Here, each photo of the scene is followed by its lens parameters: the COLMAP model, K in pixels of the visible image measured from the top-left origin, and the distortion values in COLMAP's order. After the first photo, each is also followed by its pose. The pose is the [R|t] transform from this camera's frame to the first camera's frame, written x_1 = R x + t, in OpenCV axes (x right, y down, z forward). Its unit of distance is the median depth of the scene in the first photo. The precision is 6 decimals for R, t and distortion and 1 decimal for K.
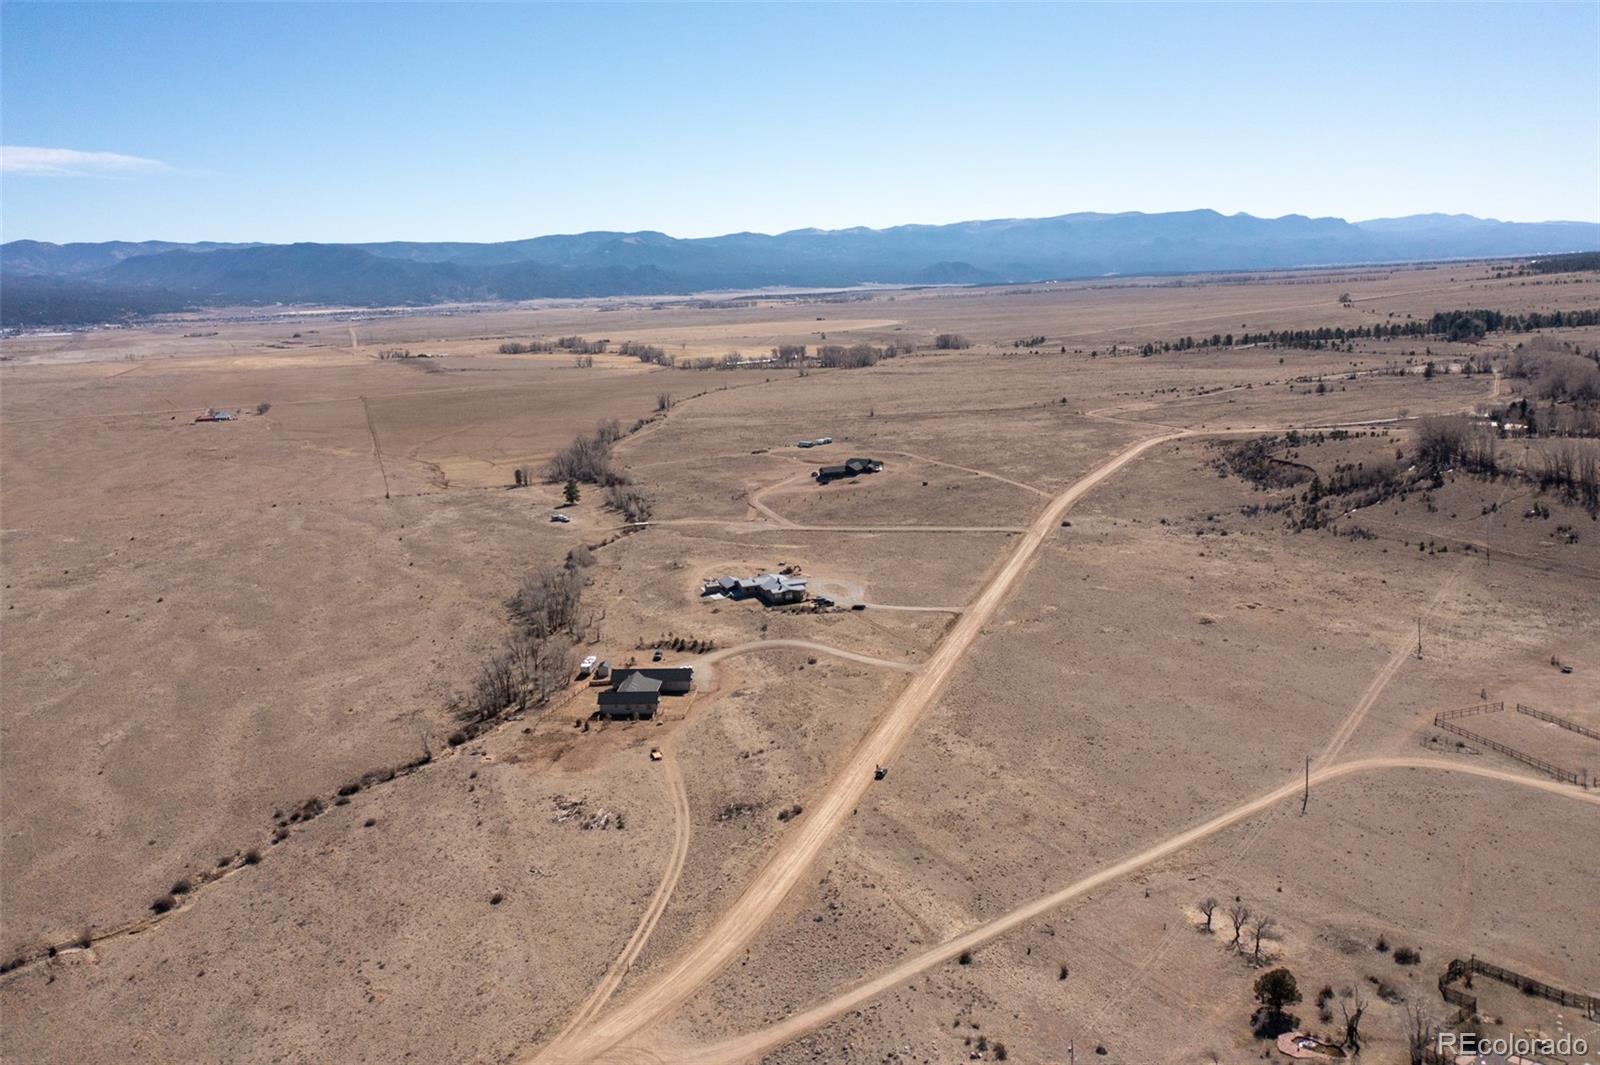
lens RADIAL K [[1253.9, 0, 801.2], [0, 1253.9, 503.9], [0, 0, 1]] dist [-0.016547, 0.004198]
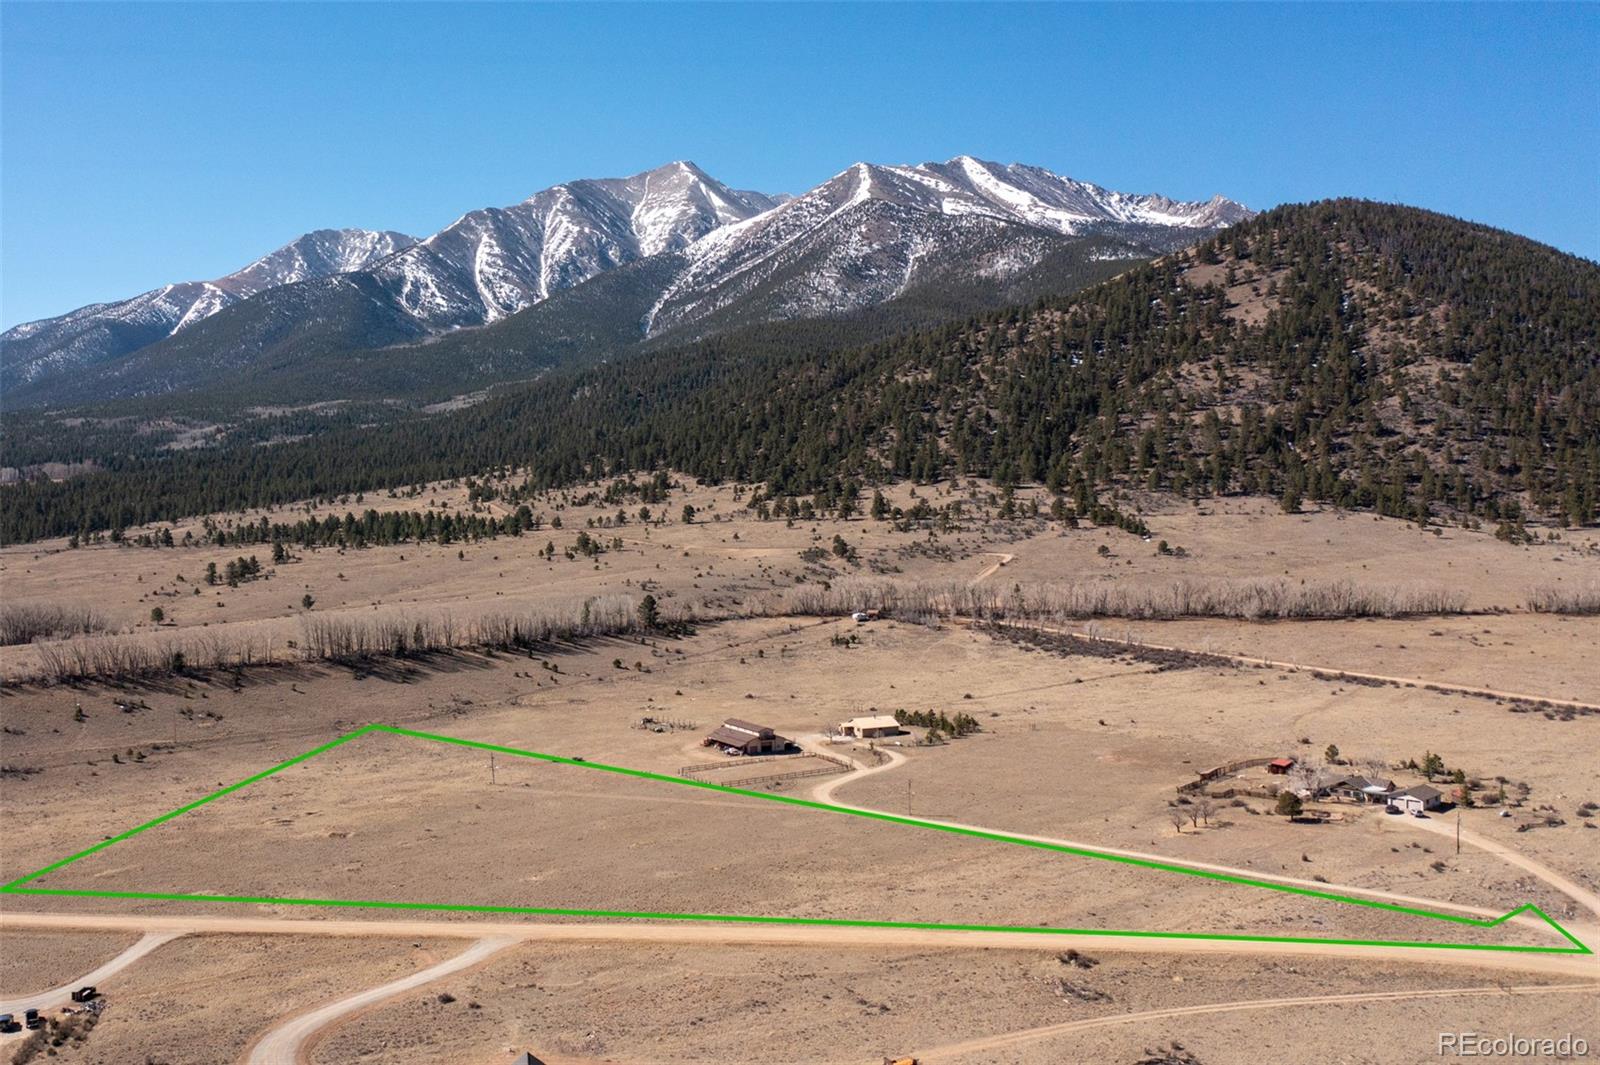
lens RADIAL K [[1528.0, 0, 617.4], [0, 1528.0, 509.6], [0, 0, 1]] dist [-0.023150, 0.009183]
pose [[-0.151181, 0.034994, 0.987887, -0.349796], [0.207155, 0.978304, -0.002952, -0.035420], [-0.966556, 0.204200, -0.155150, 0.511529]]
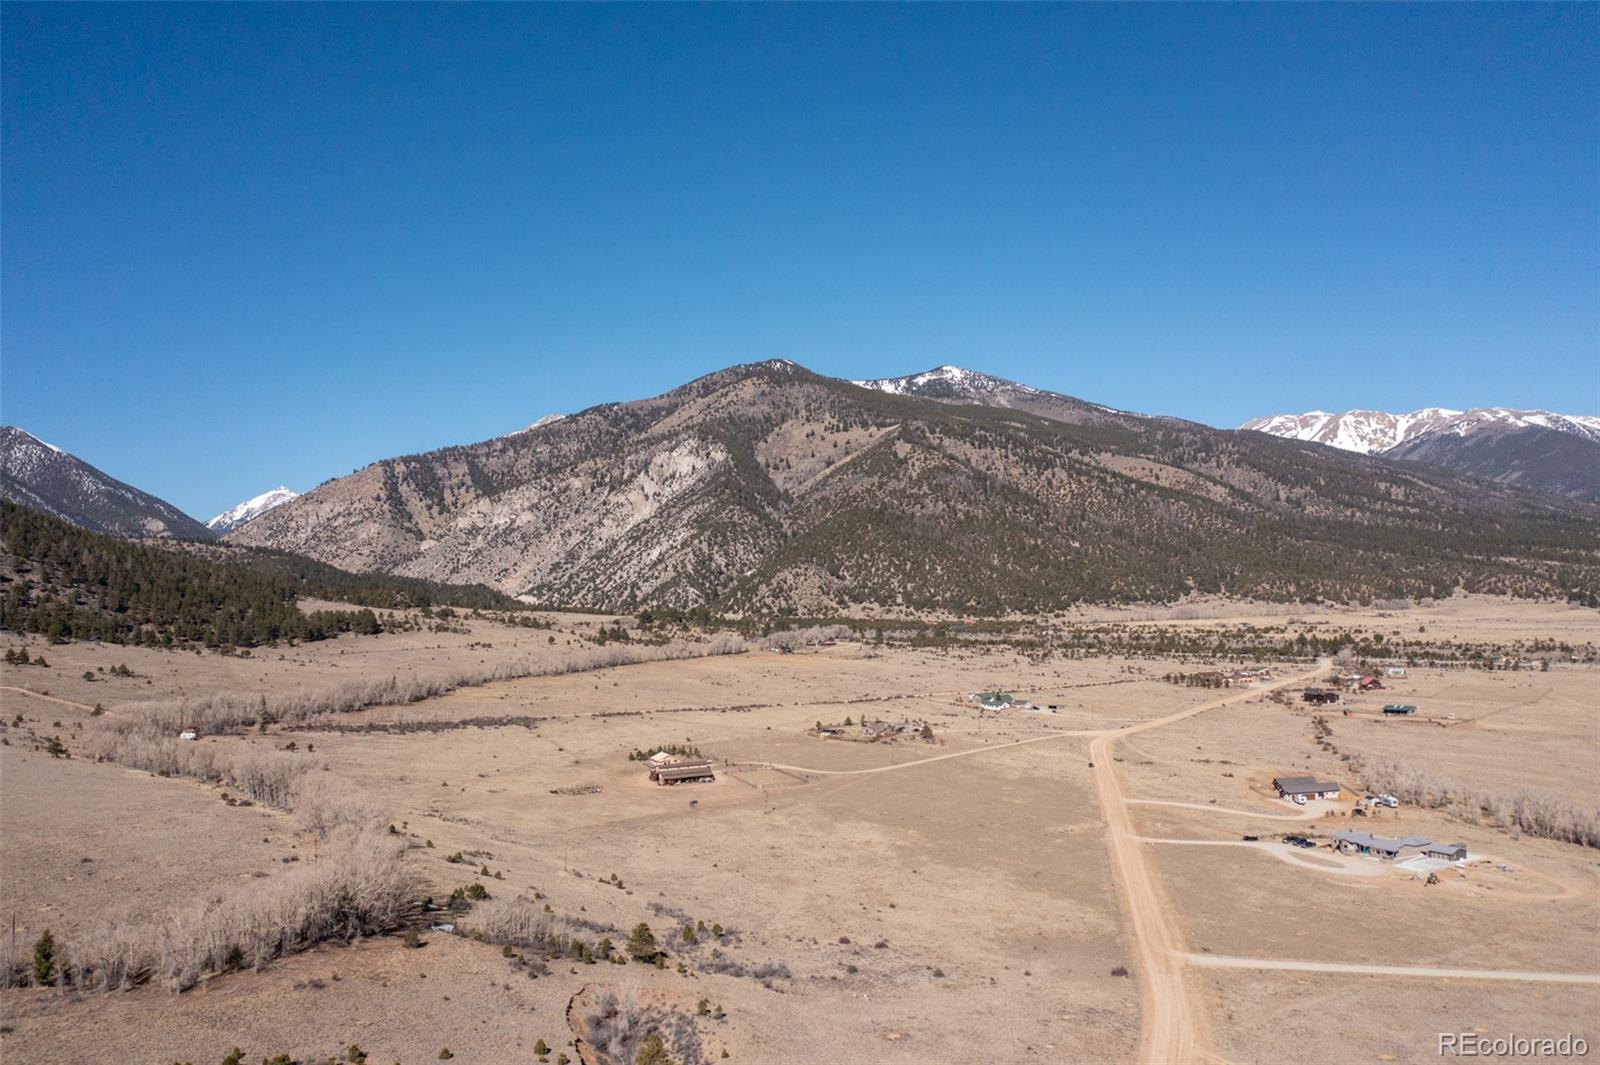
lens RADIAL K [[1254.6, 0, 800.0], [0, 1254.6, 532.5], [0, 0, 1]] dist [-0.023845, 0.010683]
pose [[-0.978232, 0.059376, -0.198838, 0.348649], [0.031236, 0.989405, 0.141779, -0.183288], [0.205150, 0.132482, -0.969723, 1.112704]]
